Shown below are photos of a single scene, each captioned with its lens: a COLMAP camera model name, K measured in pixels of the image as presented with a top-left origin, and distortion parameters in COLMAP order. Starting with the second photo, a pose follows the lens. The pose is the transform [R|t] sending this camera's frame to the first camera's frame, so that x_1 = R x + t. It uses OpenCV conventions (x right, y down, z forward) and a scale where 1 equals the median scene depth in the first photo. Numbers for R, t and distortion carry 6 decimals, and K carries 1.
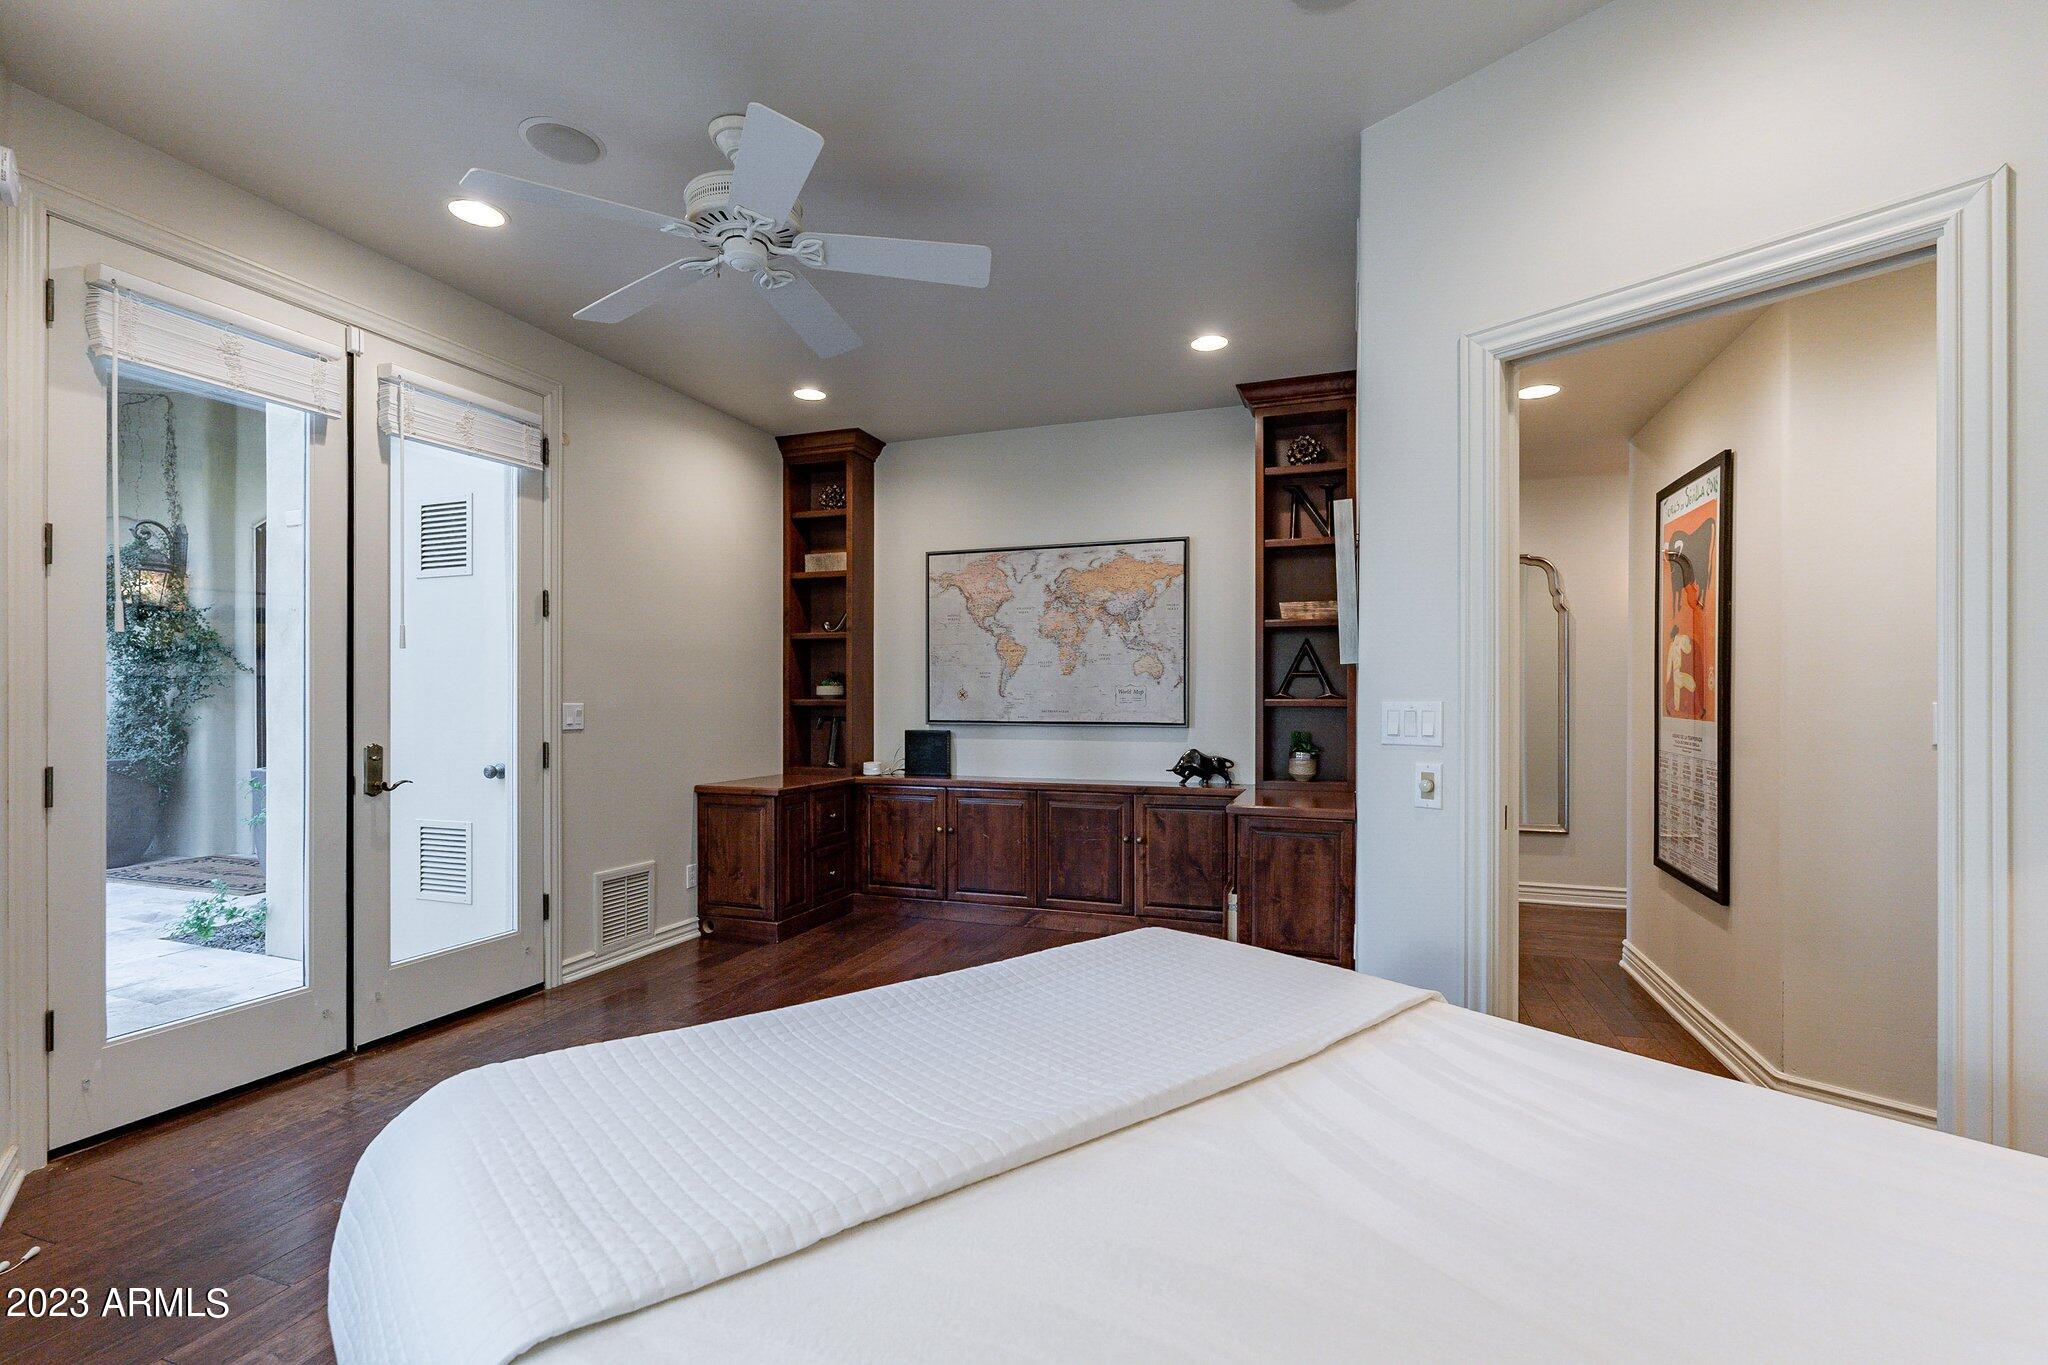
lens RADIAL K [[906.3, 0, 1012.3], [0, 906.3, 694.0], [0, 0, 1]] dist [-0.000892, -0.000455]
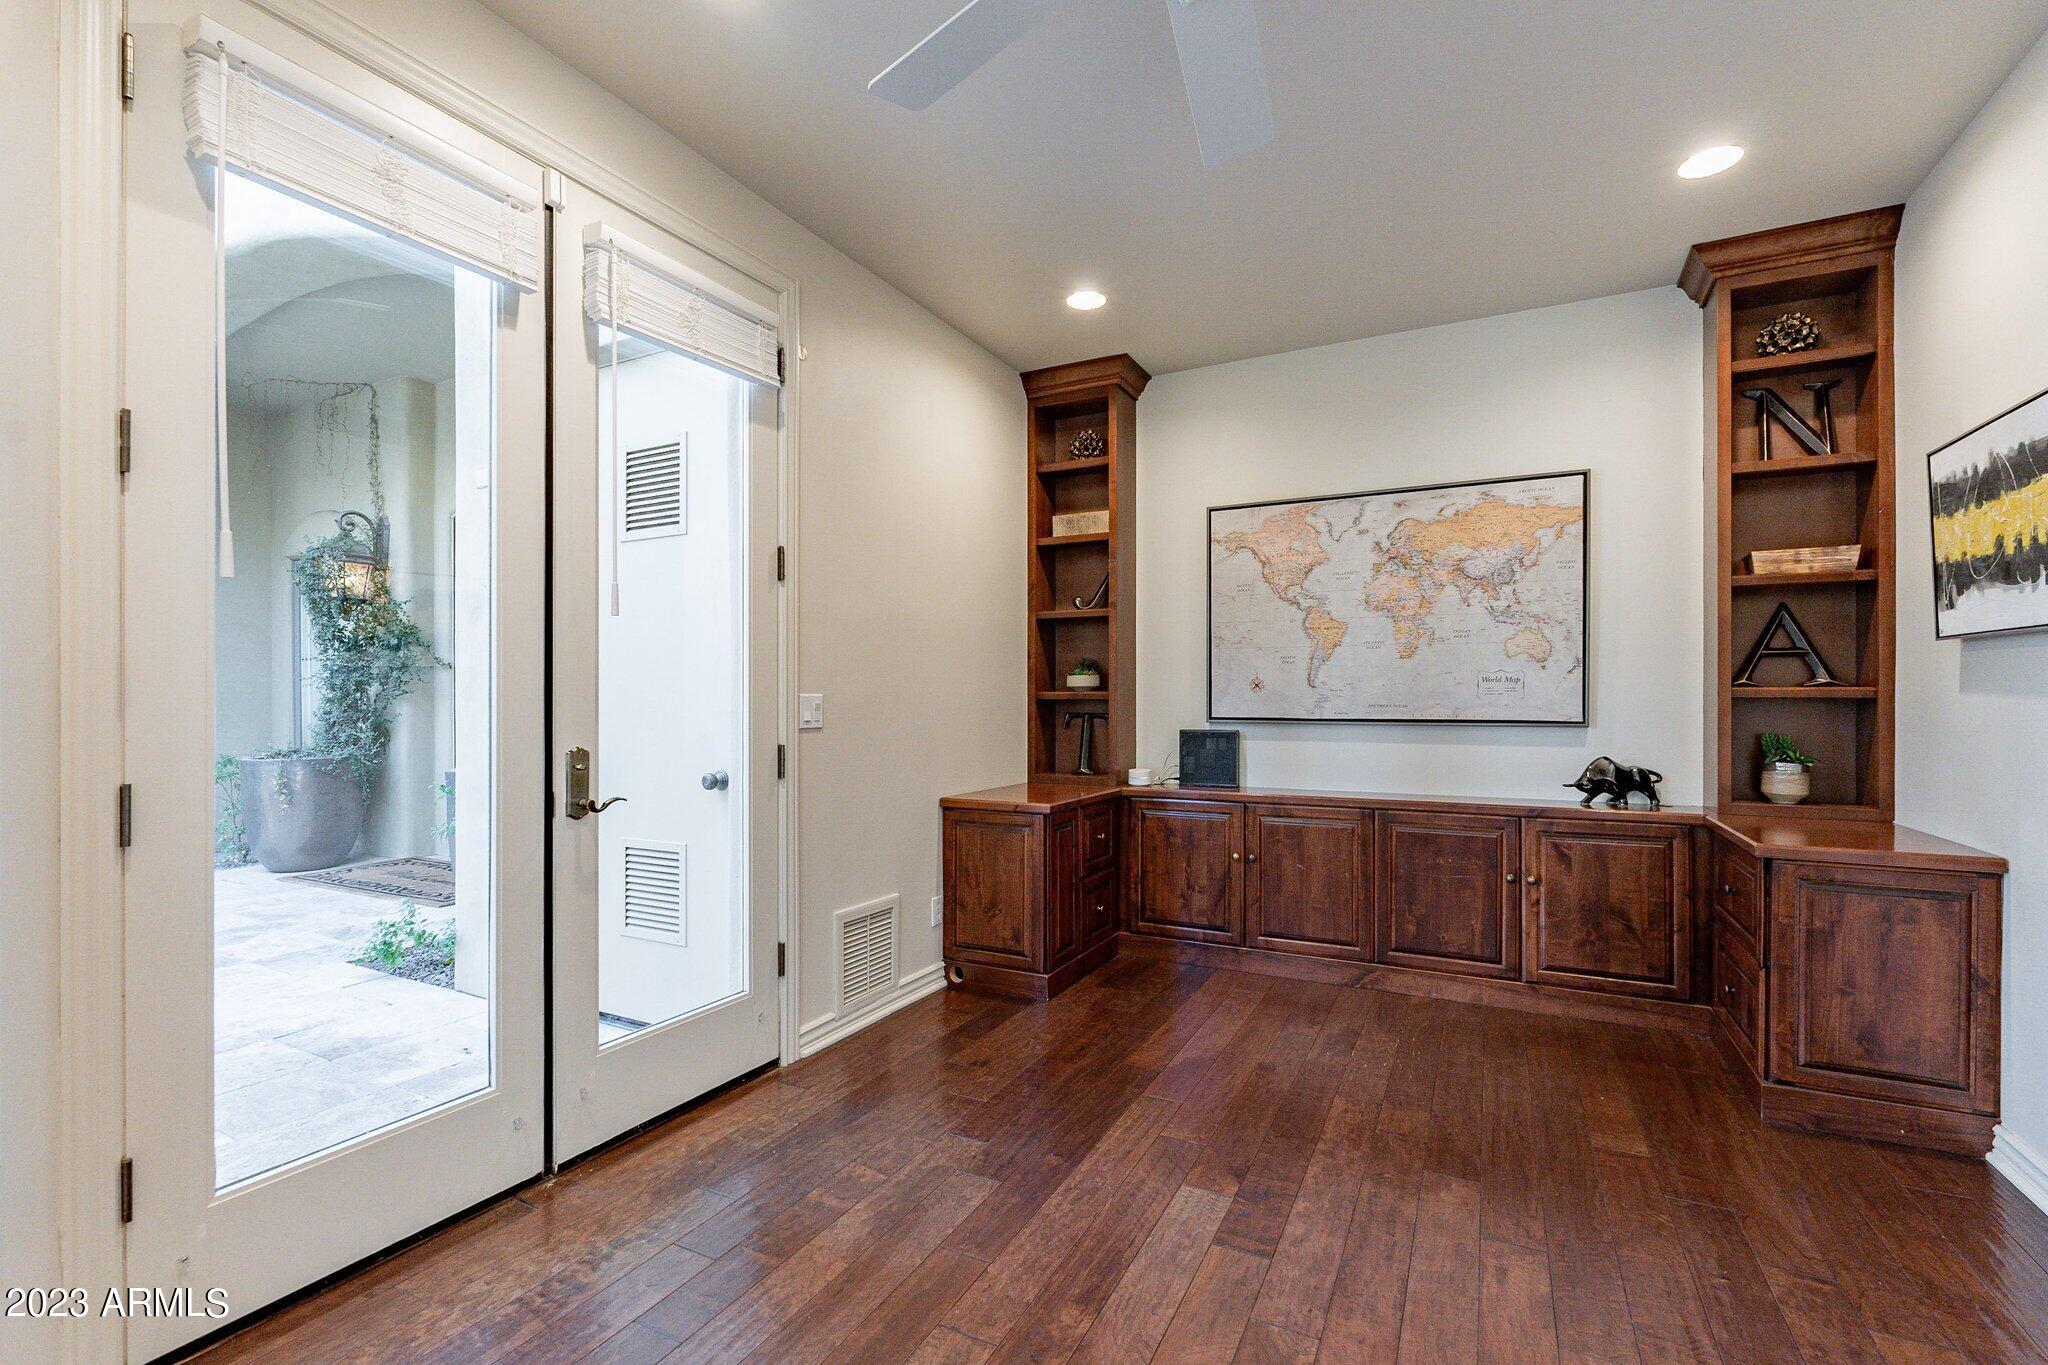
lens RADIAL K [[906.3, 0, 1034.3], [0, 906.3, 688.8], [0, 0, 1]] dist [-0.000892, -0.000455]
pose [[0.991155, -0.003067, -0.132671, -0.164588], [0.002501, 0.999987, -0.004434, 0.008191], [0.132683, 0.004063, 0.991150, 0.219658]]
